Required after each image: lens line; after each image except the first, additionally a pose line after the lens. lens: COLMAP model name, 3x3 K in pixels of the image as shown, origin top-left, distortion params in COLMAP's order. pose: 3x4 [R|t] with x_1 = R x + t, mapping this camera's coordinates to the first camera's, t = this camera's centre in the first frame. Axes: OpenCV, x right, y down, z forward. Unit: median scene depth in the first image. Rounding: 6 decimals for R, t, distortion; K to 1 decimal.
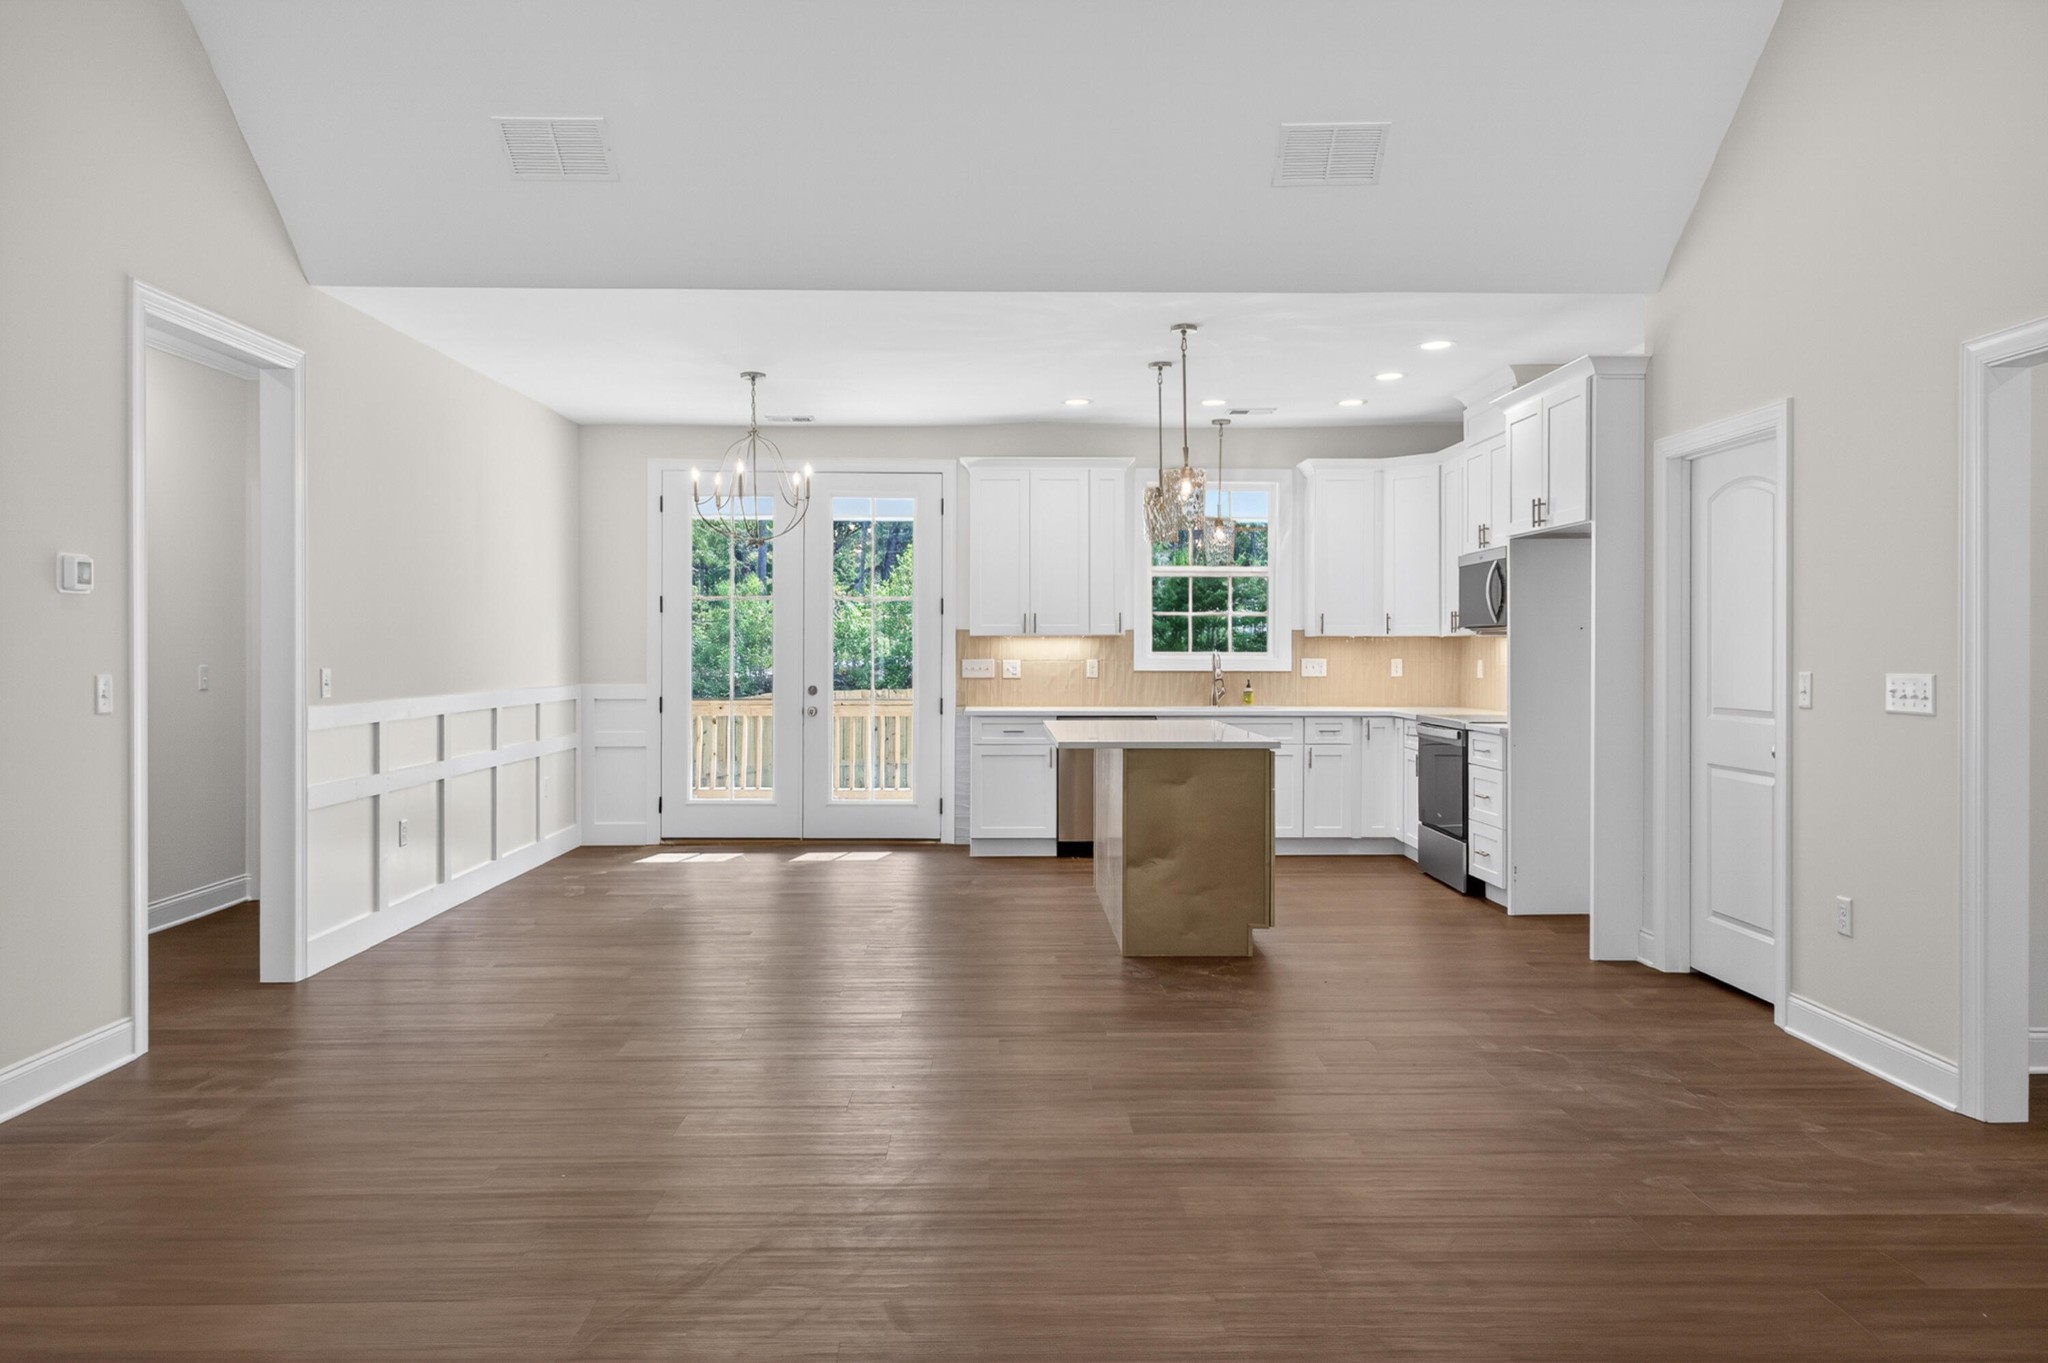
lens RADIAL K [[1439.5, 0, 1120.2], [0, 1439.5, 676.6], [0, 0, 1]] dist [0.023204, -0.000453]
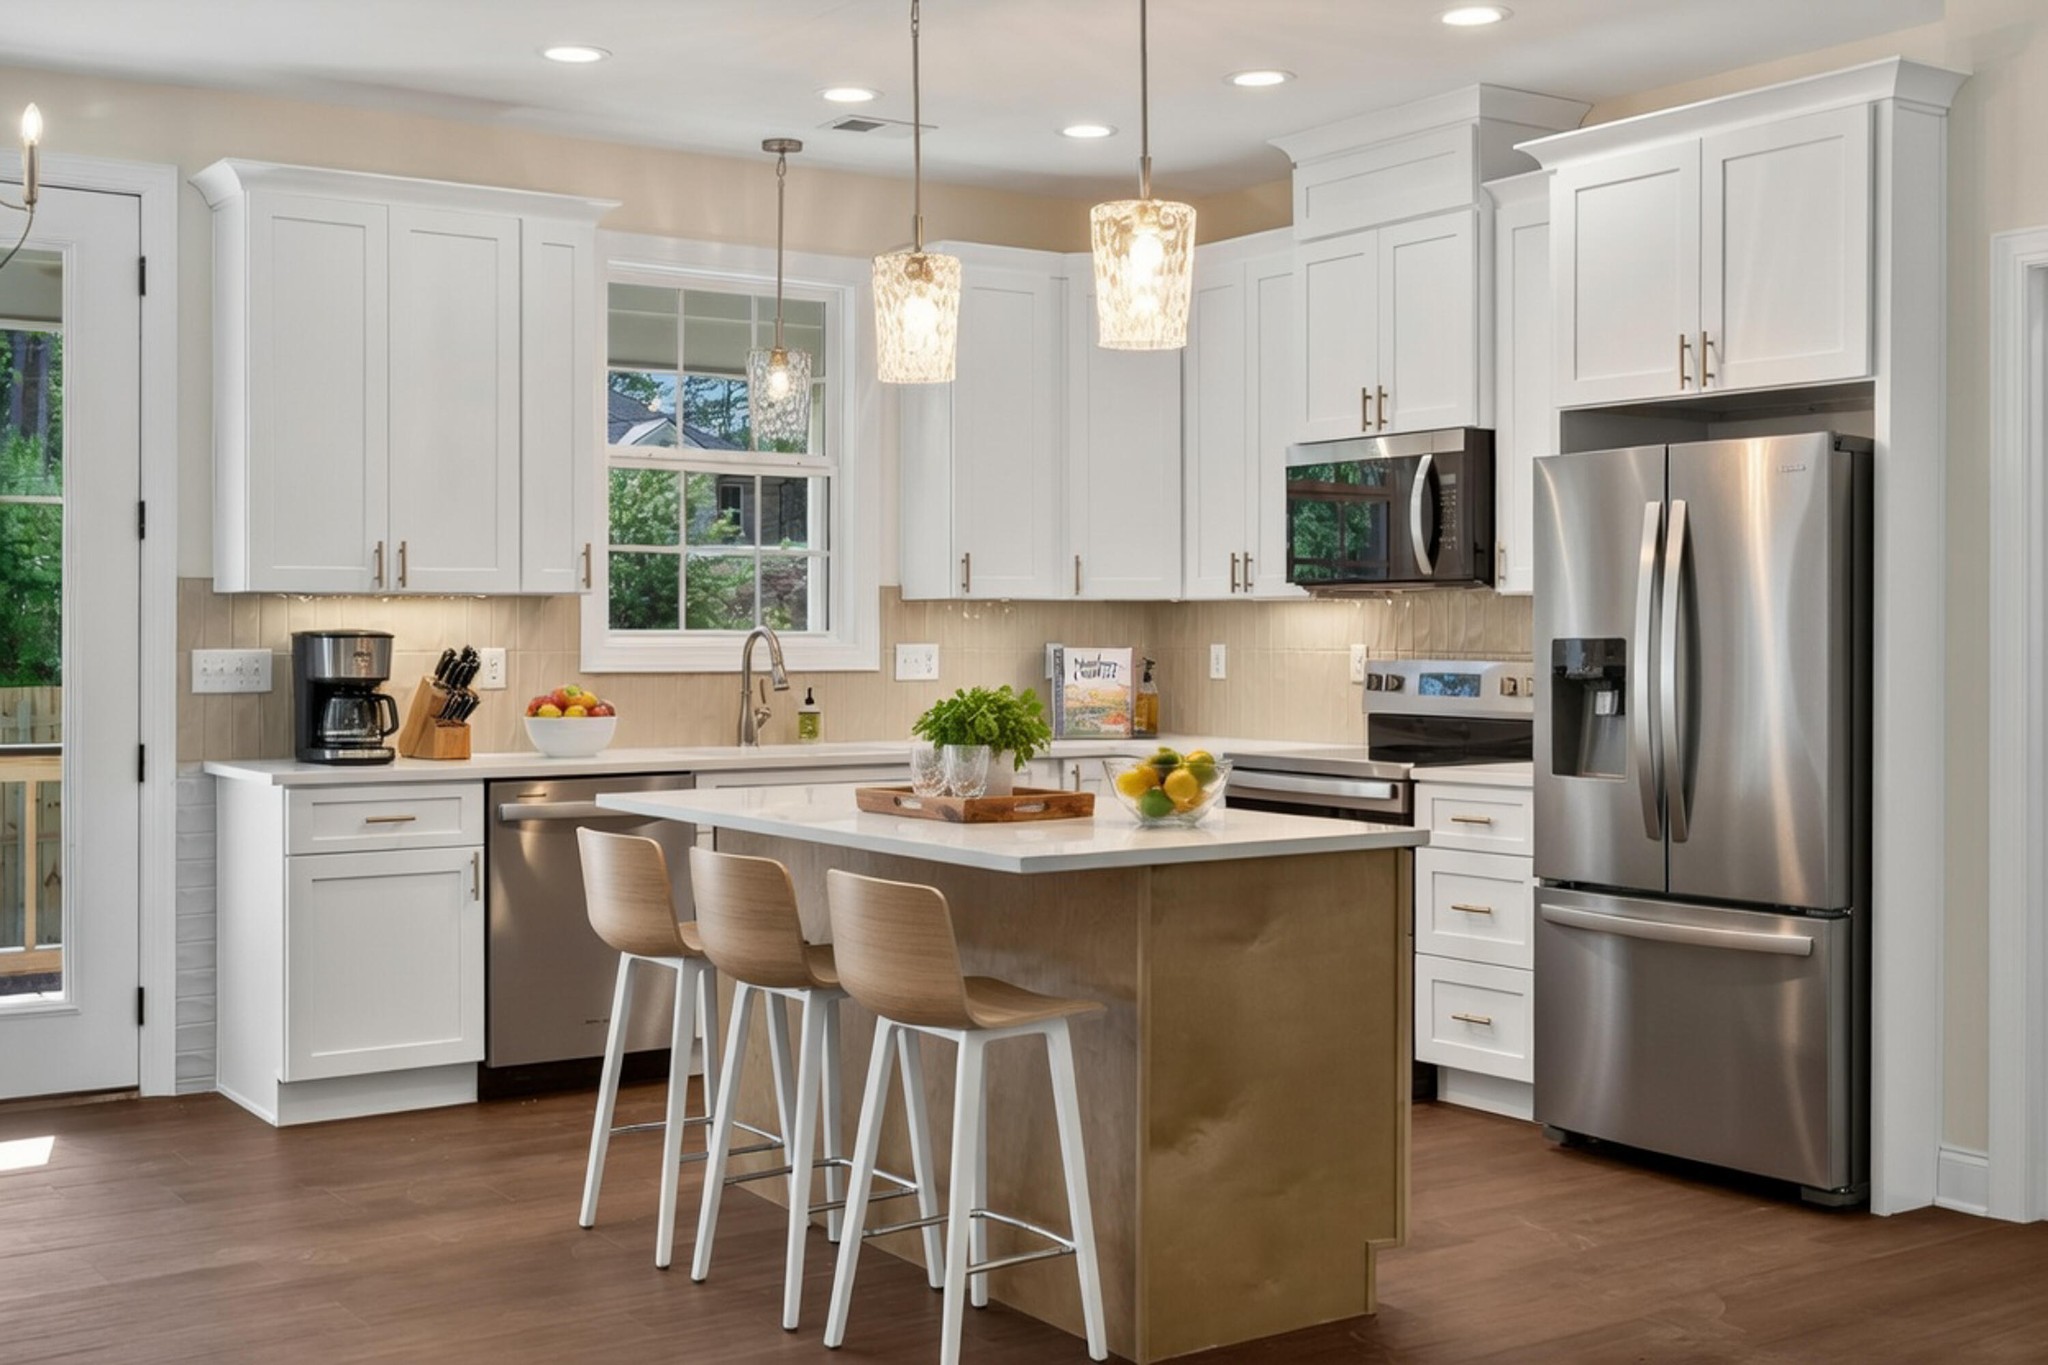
lens RADIAL K [[2277.4, 0, 1024.0], [0, 2277.4, 682.5], [0, 0, 1]] dist [-0.018289, -0.016204]
pose [[0.850175, -0.012724, 0.526347, -0.265014], [0.010583, 0.999919, 0.007078, -0.004576], [-0.526395, -0.000447, 0.850240, 0.333467]]
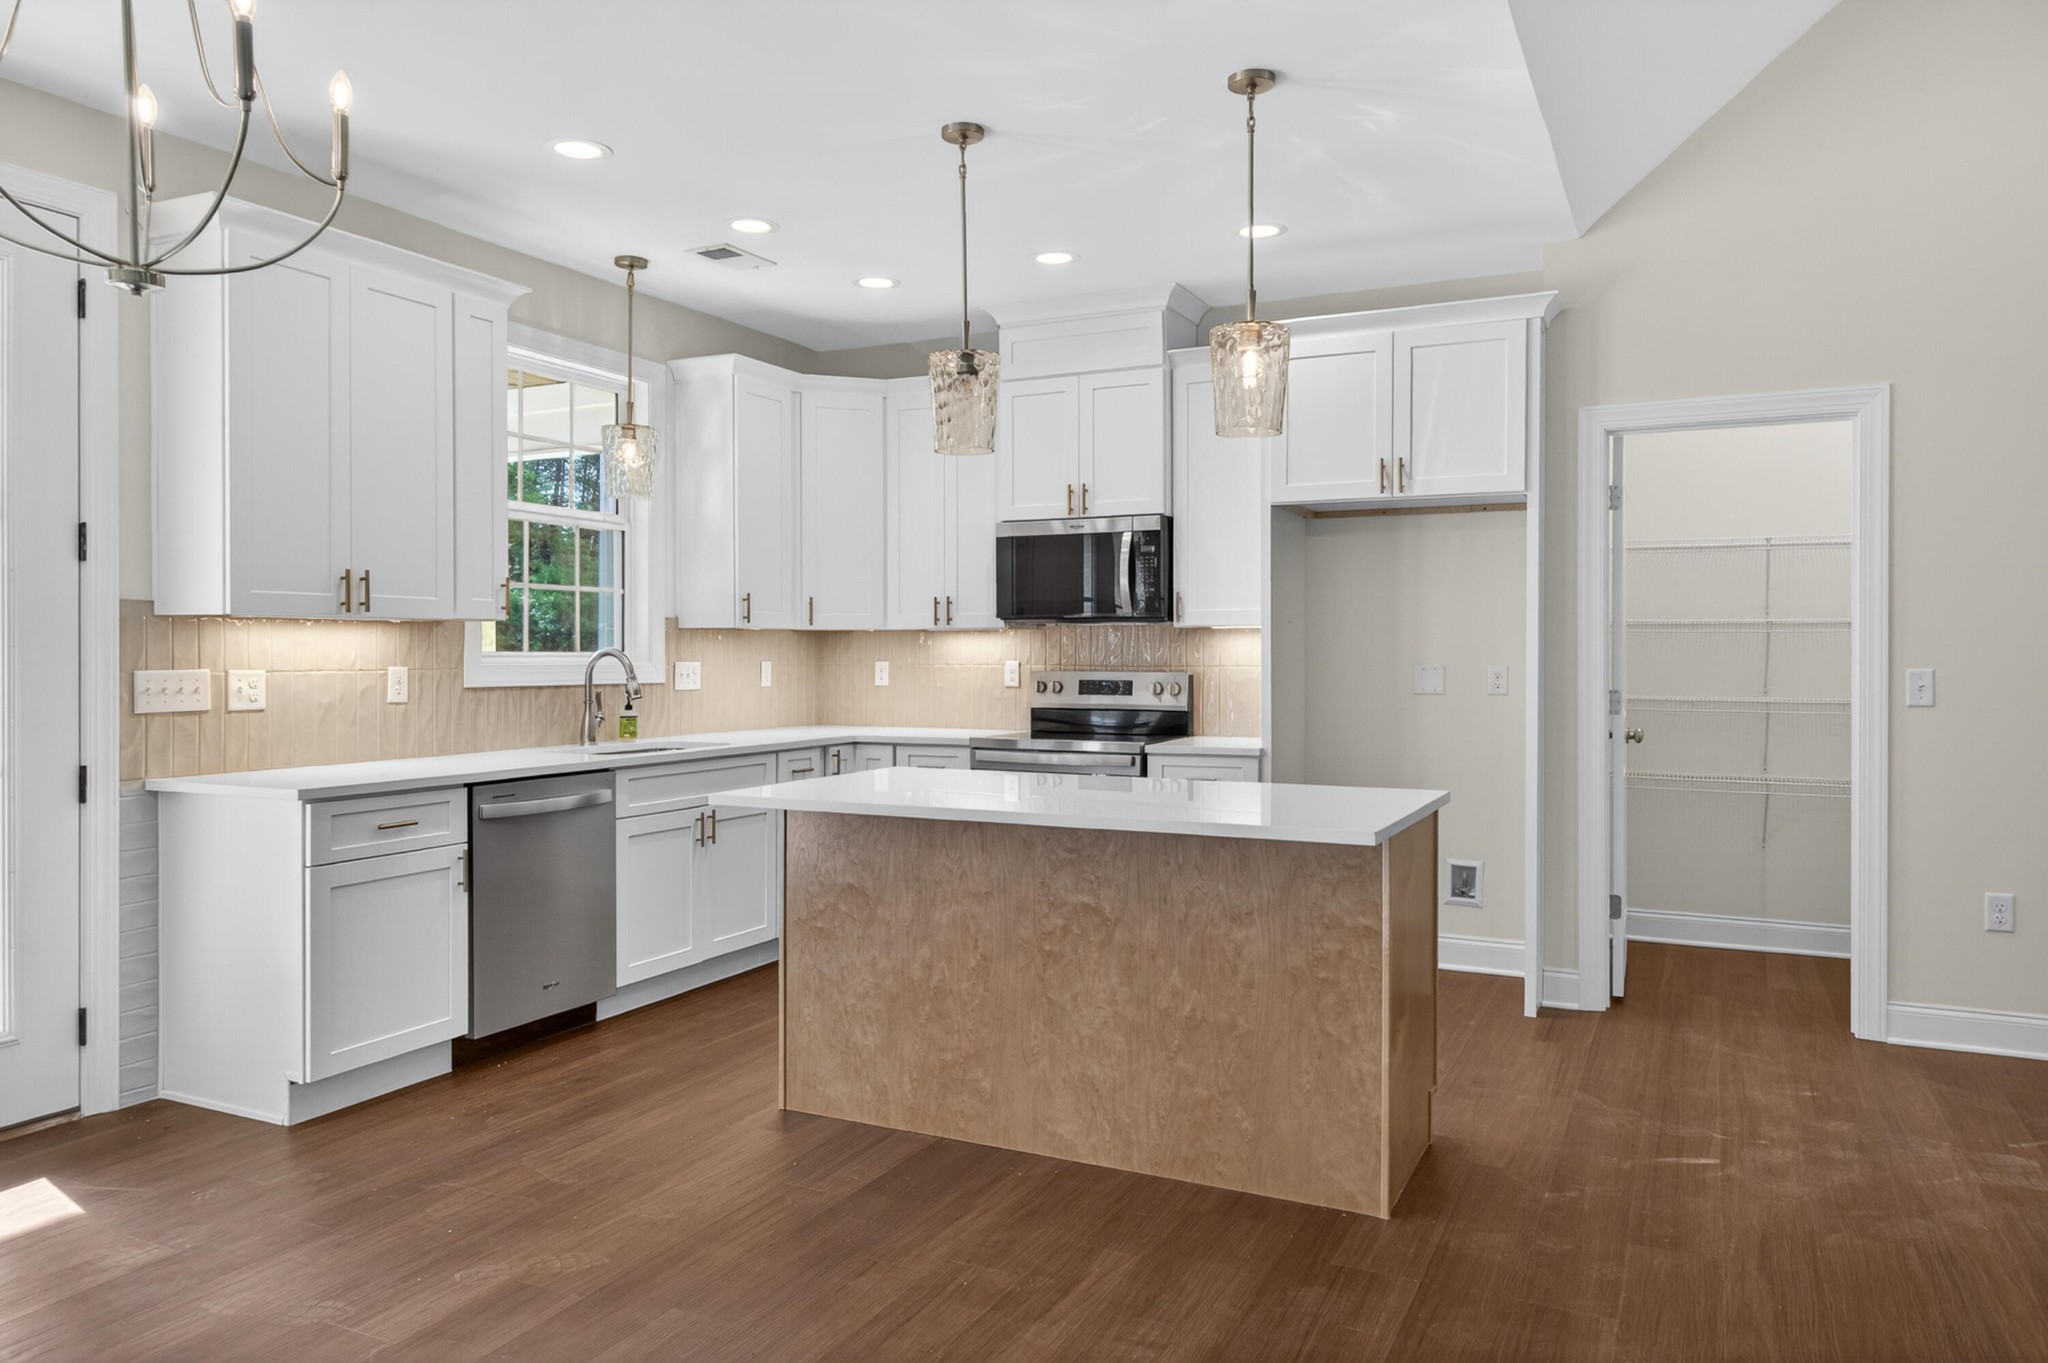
lens RADIAL K [[1365.5, 0, 1024.0], [0, 1365.5, 681.5], [0, 0, 1]] dist [0.006109, -0.000083]
pose [[0.480879, -0.020632, 0.876544, -0.357227], [0.018025, 0.999744, 0.013644, -0.009882], [-0.876602, 0.009239, 0.481128, 0.607504]]
